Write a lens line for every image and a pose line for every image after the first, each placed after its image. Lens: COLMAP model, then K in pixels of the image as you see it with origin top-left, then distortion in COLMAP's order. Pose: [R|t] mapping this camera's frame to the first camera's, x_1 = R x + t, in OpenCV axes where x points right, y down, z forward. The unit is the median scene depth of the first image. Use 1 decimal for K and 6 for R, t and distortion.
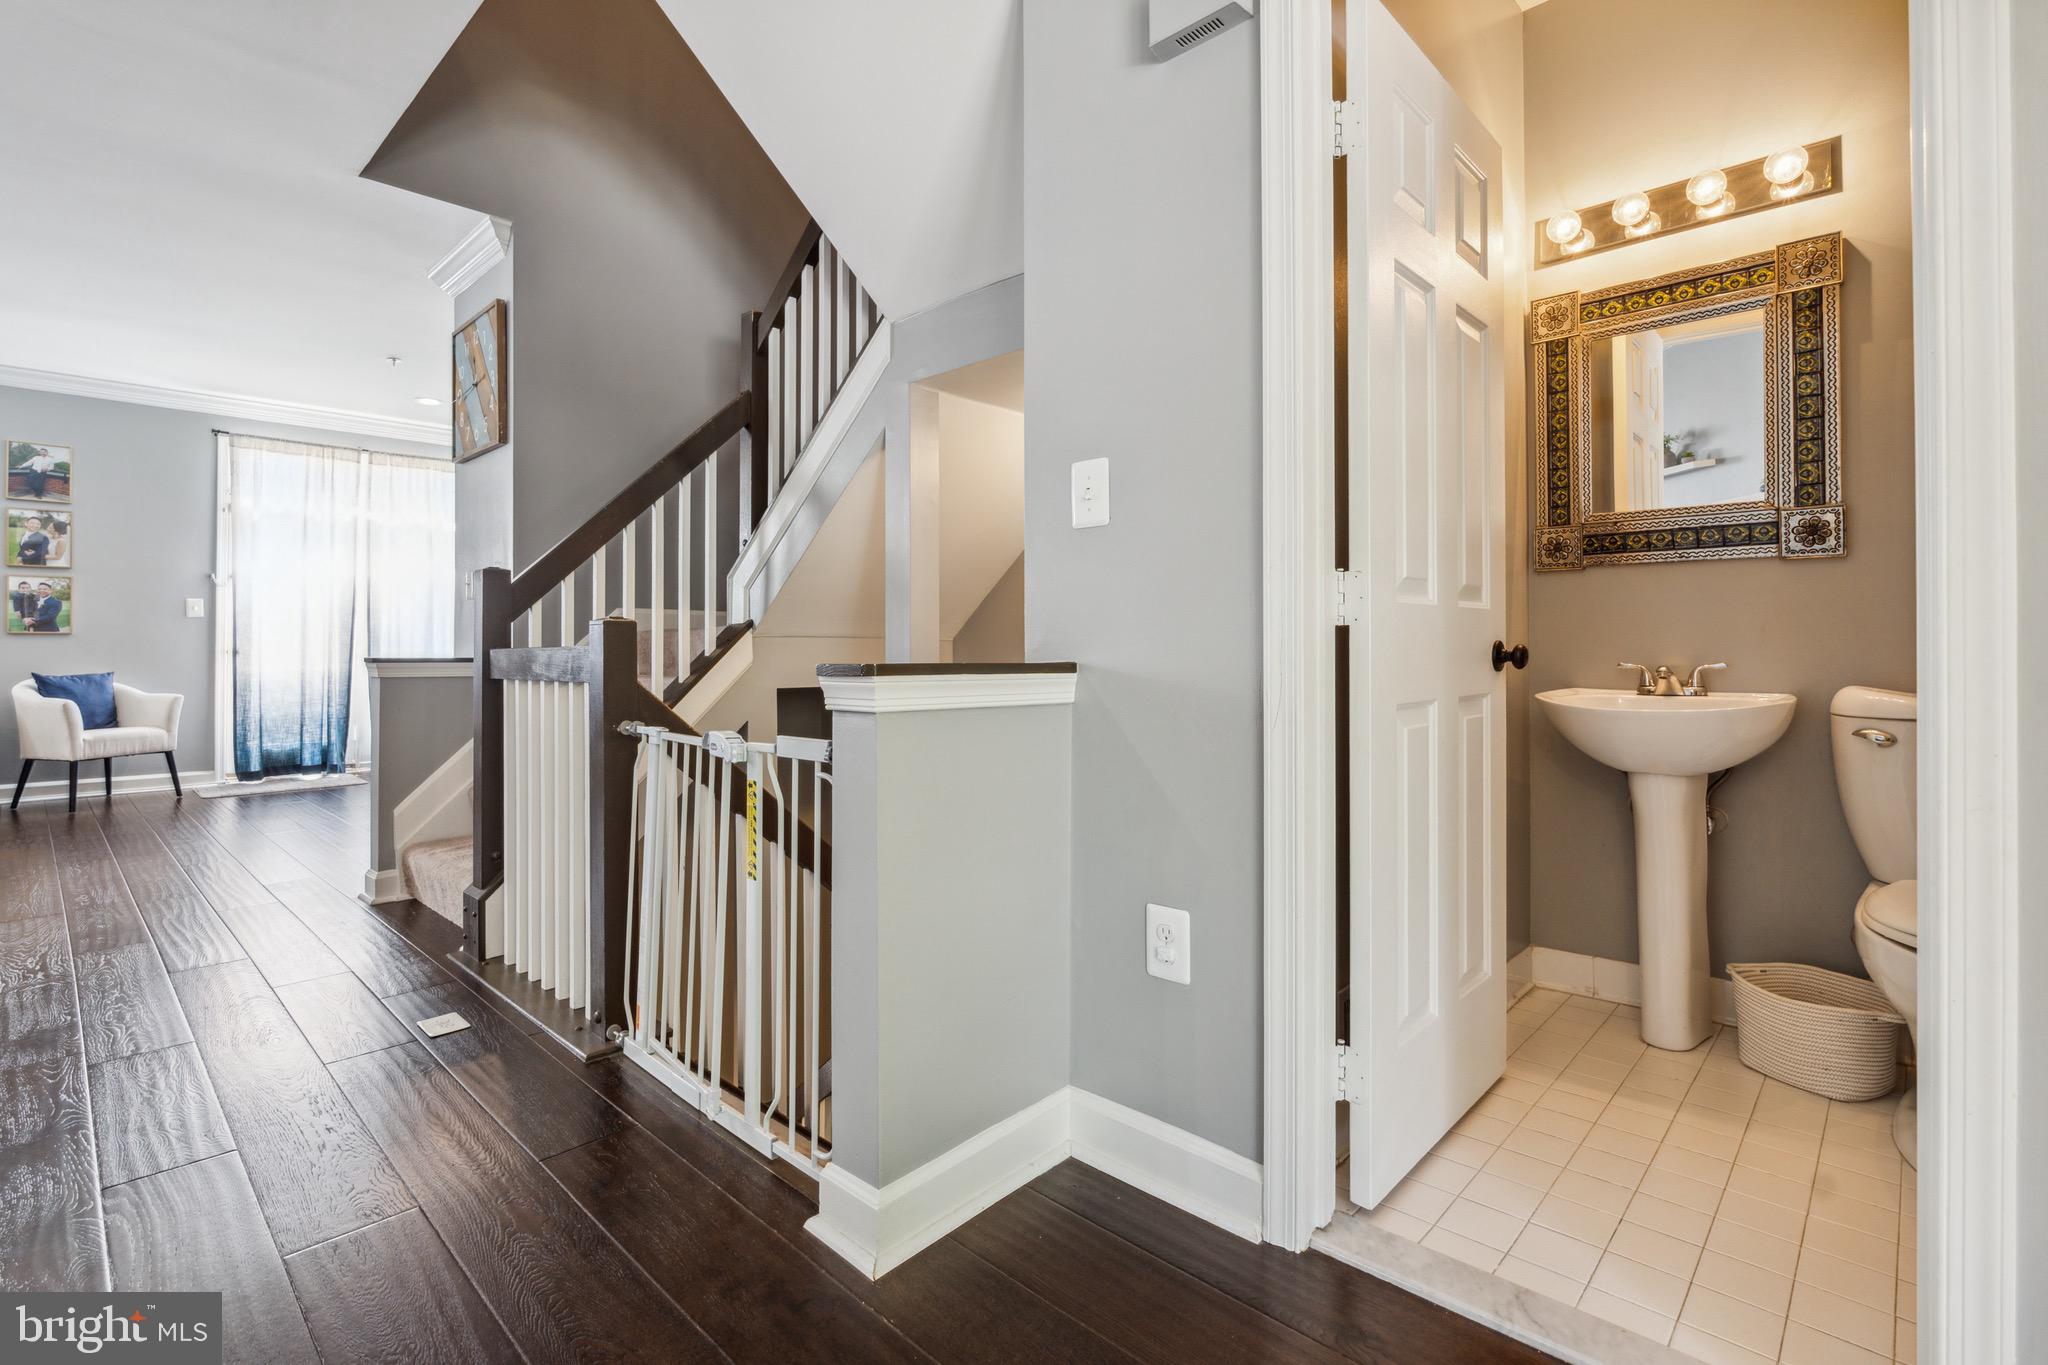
lens RADIAL K [[942.8, 0, 1014.7], [0, 942.8, 627.5], [0, 0, 1]] dist [-0.003502, -0.001221]
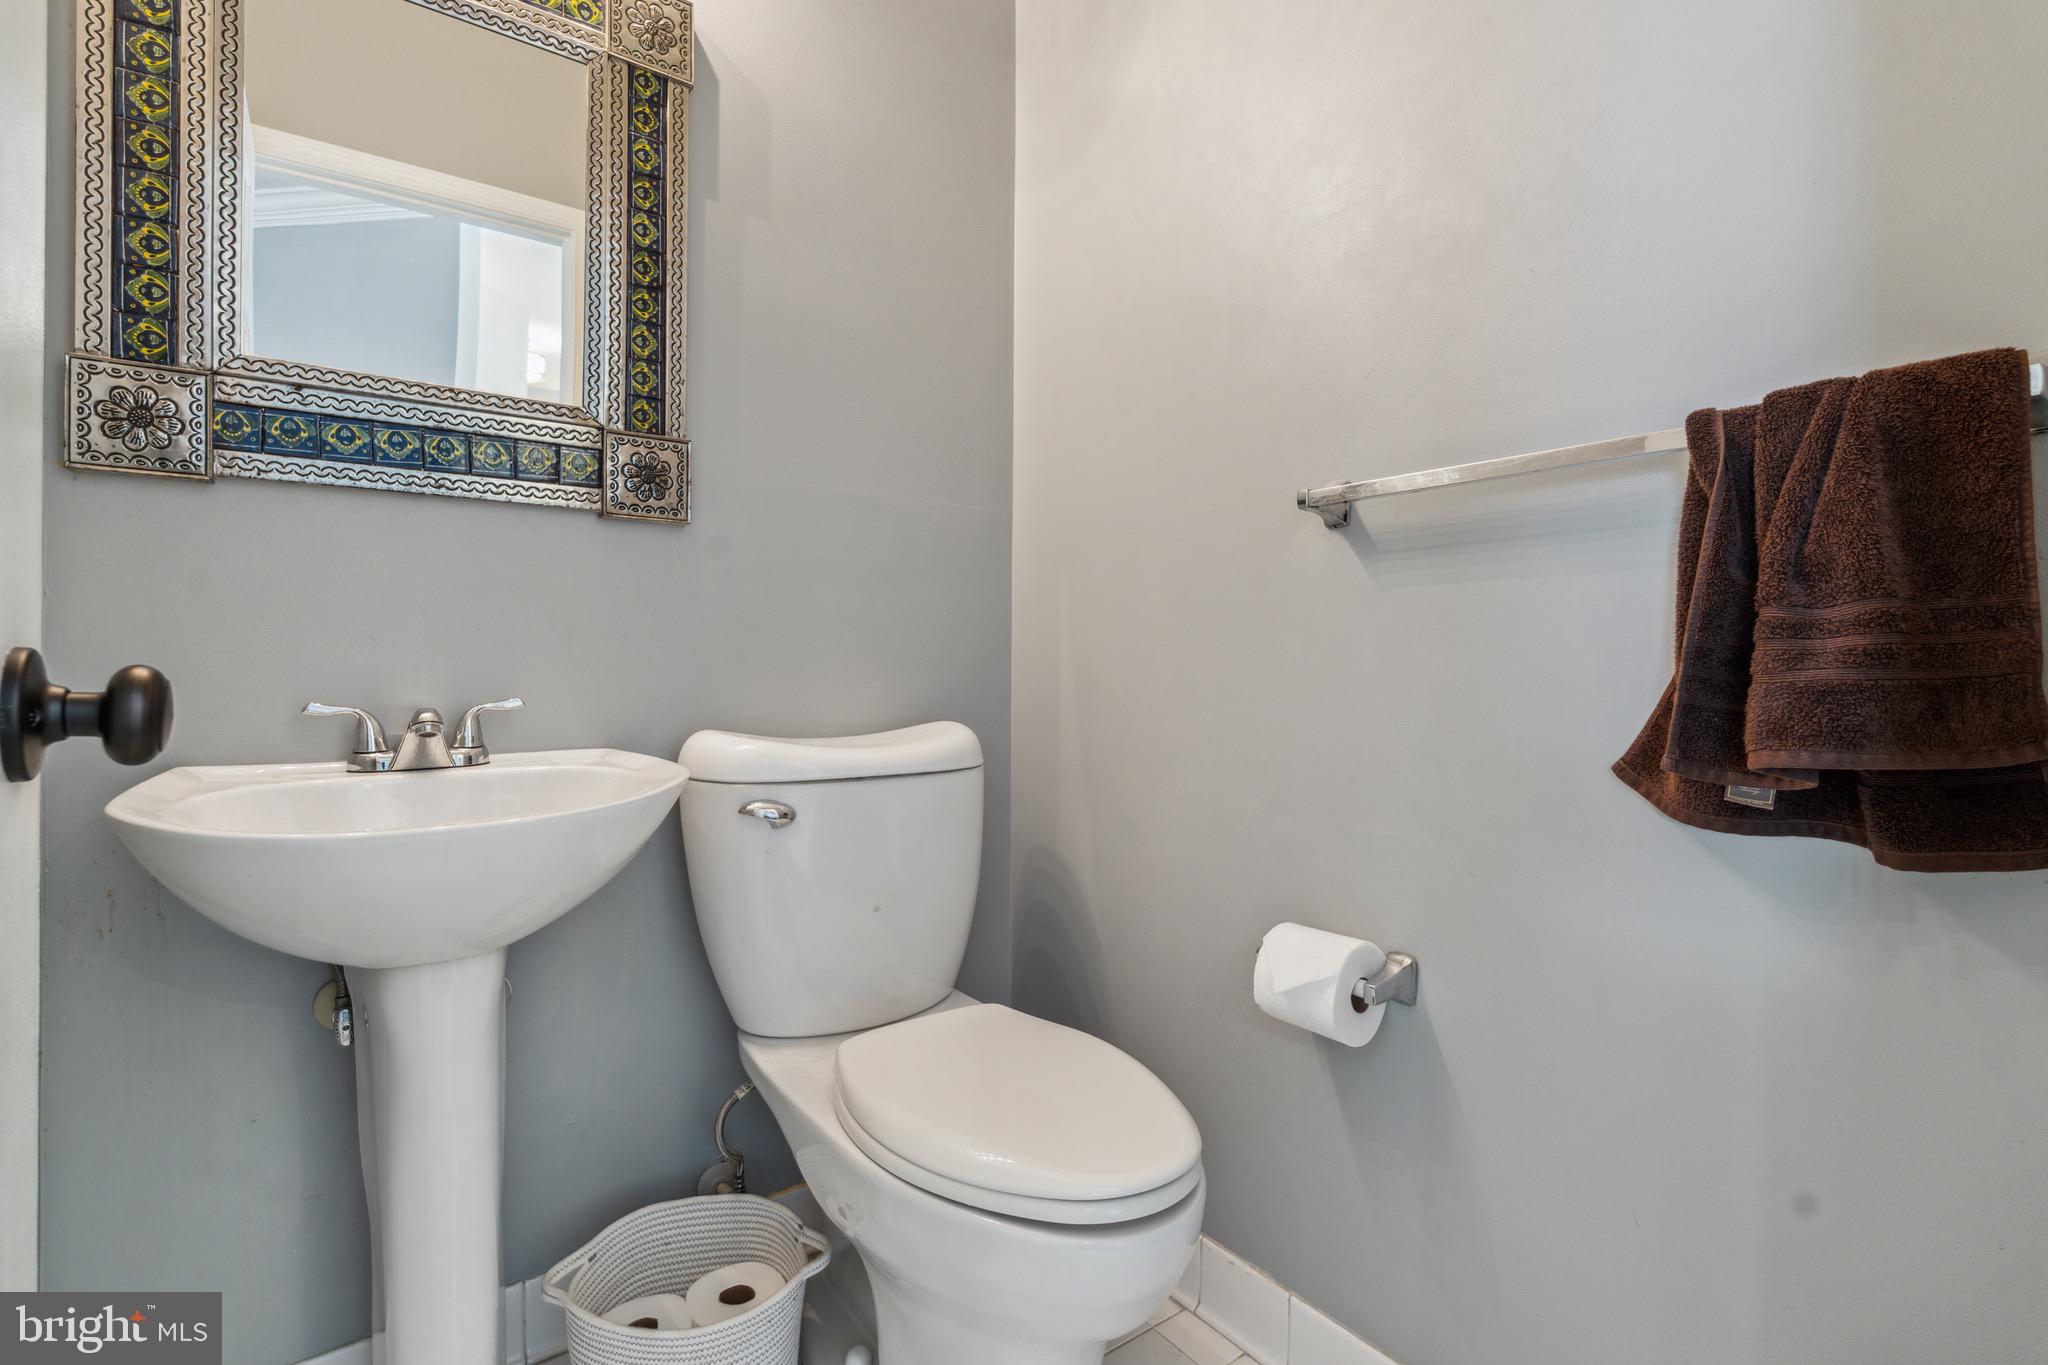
lens RADIAL K [[942.8, 0, 1022.8], [0, 942.8, 669.9], [0, 0, 1]] dist [-0.003502, -0.001221]
pose [[0.191577, -0.005772, 0.981461, 0.292895], [-0.025501, 0.999616, 0.010856, 0.008902], [-0.981146, -0.027108, 0.191356, 0.627342]]
